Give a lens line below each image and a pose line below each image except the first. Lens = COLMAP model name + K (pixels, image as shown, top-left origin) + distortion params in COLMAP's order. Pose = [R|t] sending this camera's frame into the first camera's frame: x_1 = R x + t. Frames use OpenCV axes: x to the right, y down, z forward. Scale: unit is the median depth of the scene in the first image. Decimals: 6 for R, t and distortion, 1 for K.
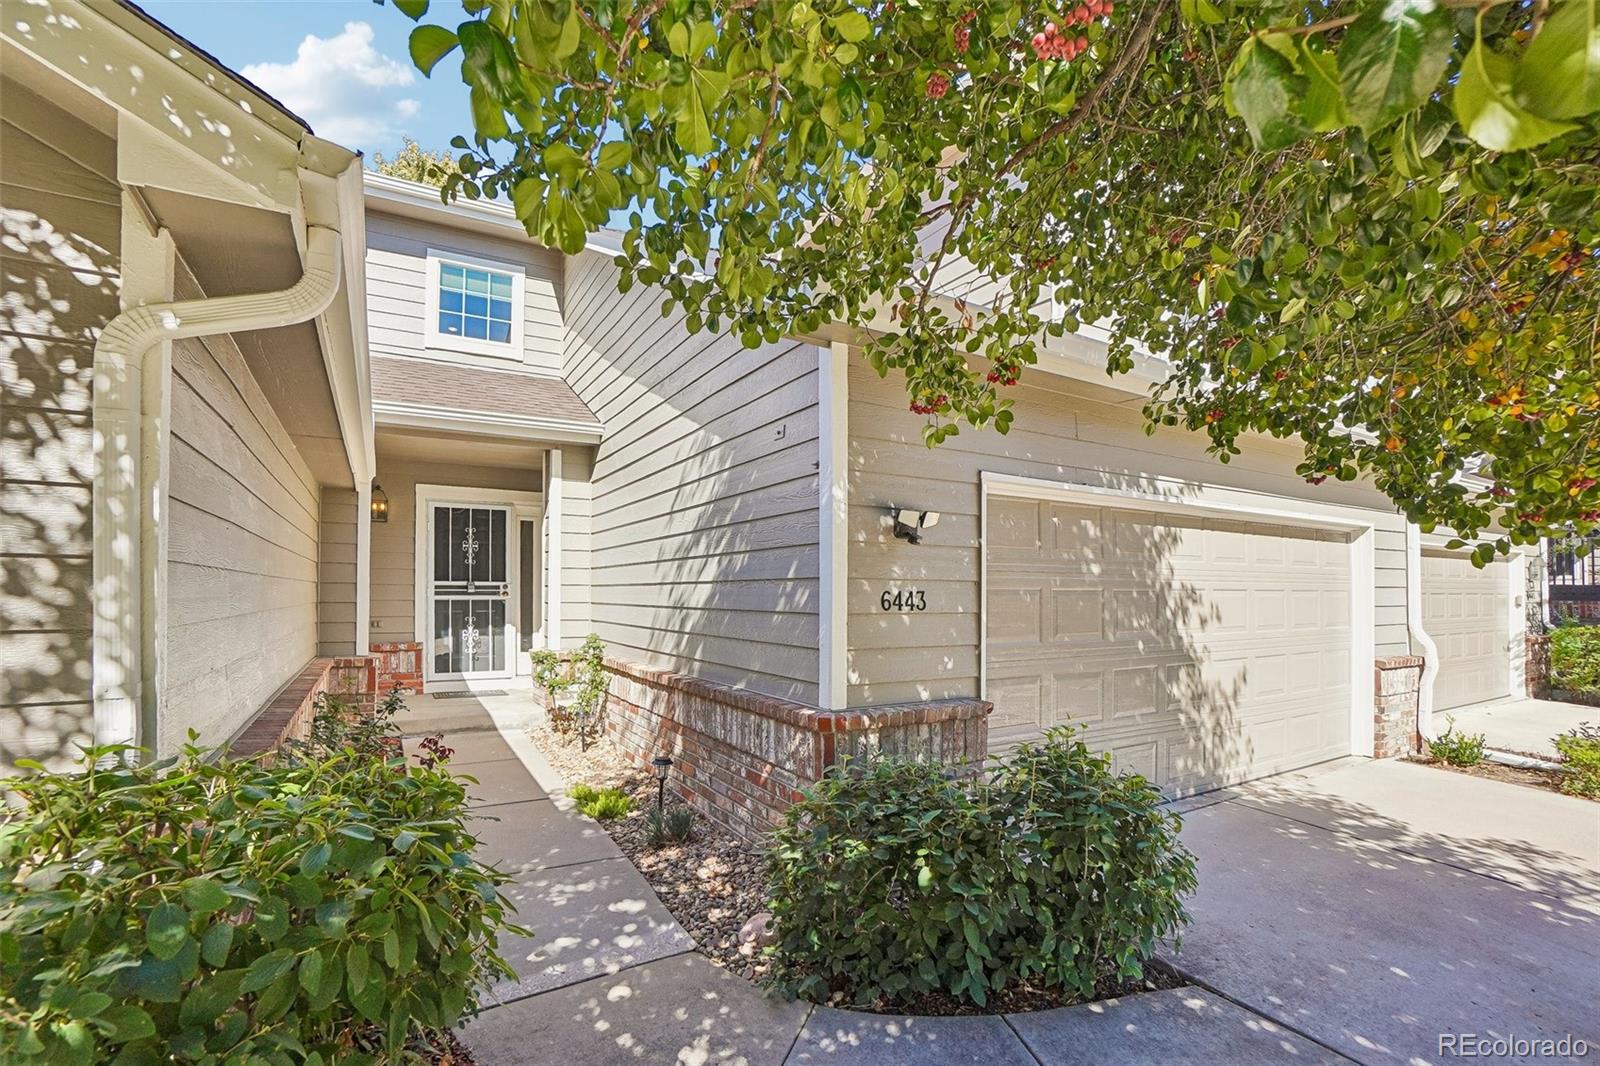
lens RADIAL K [[730.1, 0, 795.5], [0, 730.1, 588.1], [0, 0, 1]] dist [-0.029567, -0.000034]
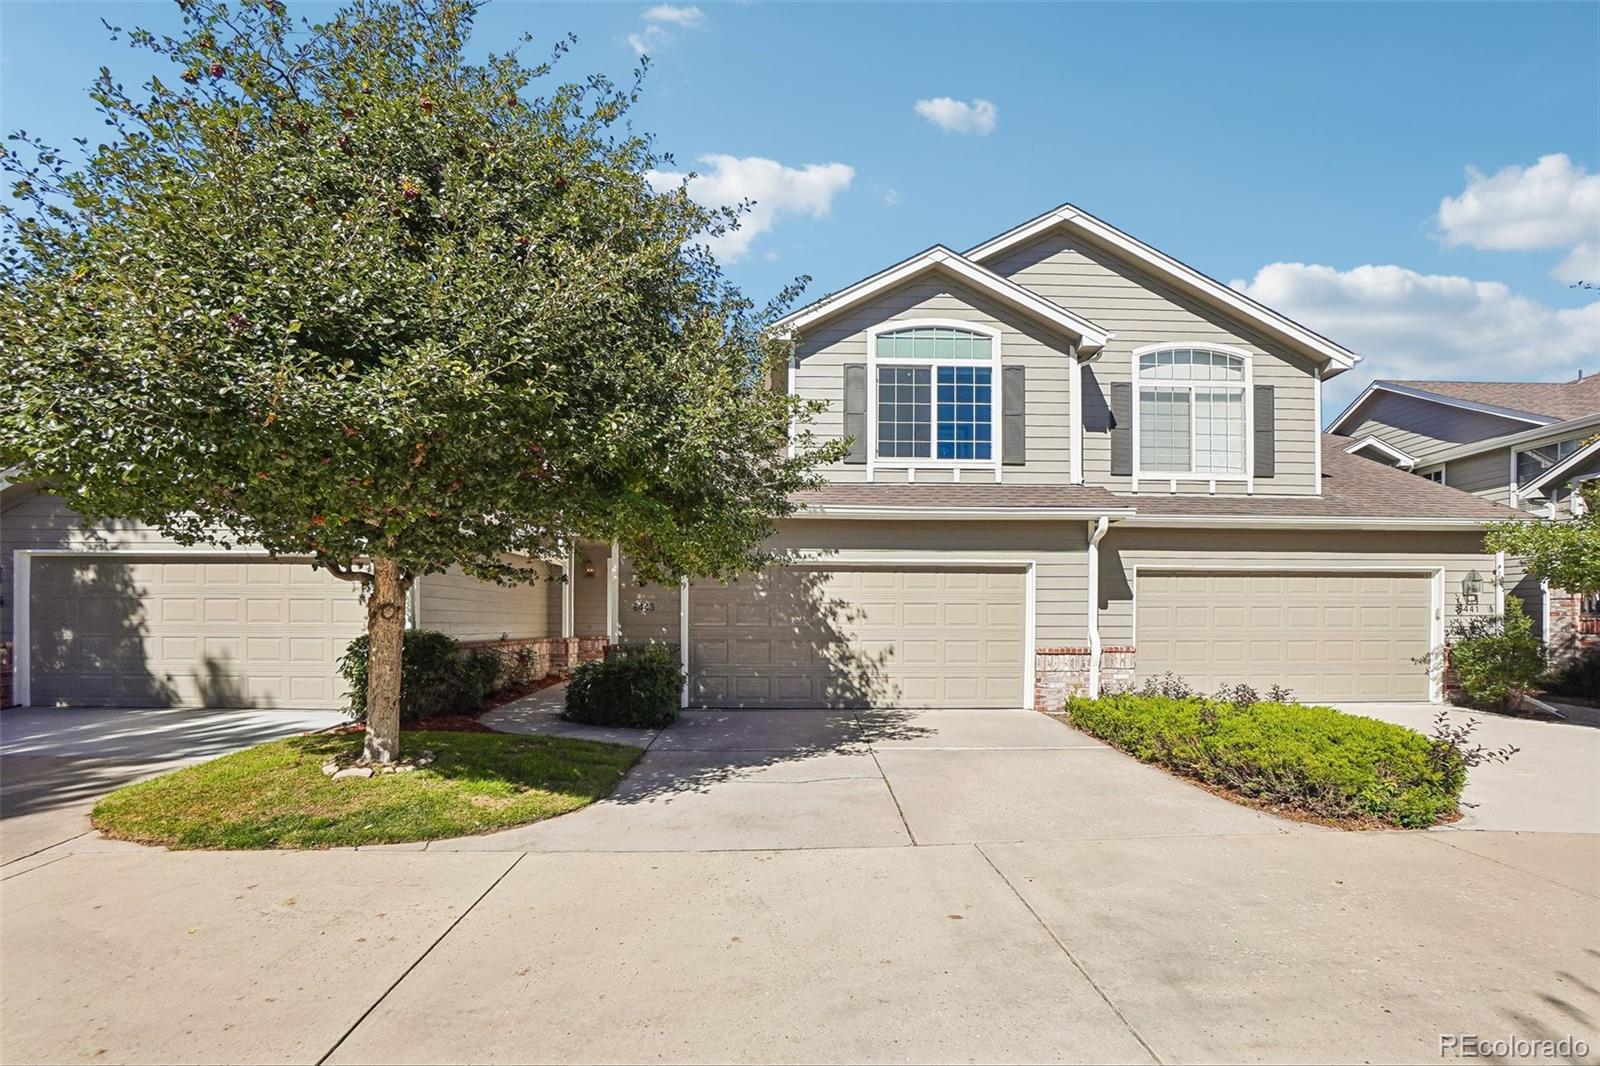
lens RADIAL K [[730.1, 0, 804.9], [0, 730.1, 612.1], [0, 0, 1]] dist [-0.029567, -0.000034]
pose [[0.887750, -0.004653, -0.460301, 1.392367], [0.002486, 0.999983, -0.005313, 0.037055], [0.460318, 0.003573, 0.887747, -0.815659]]
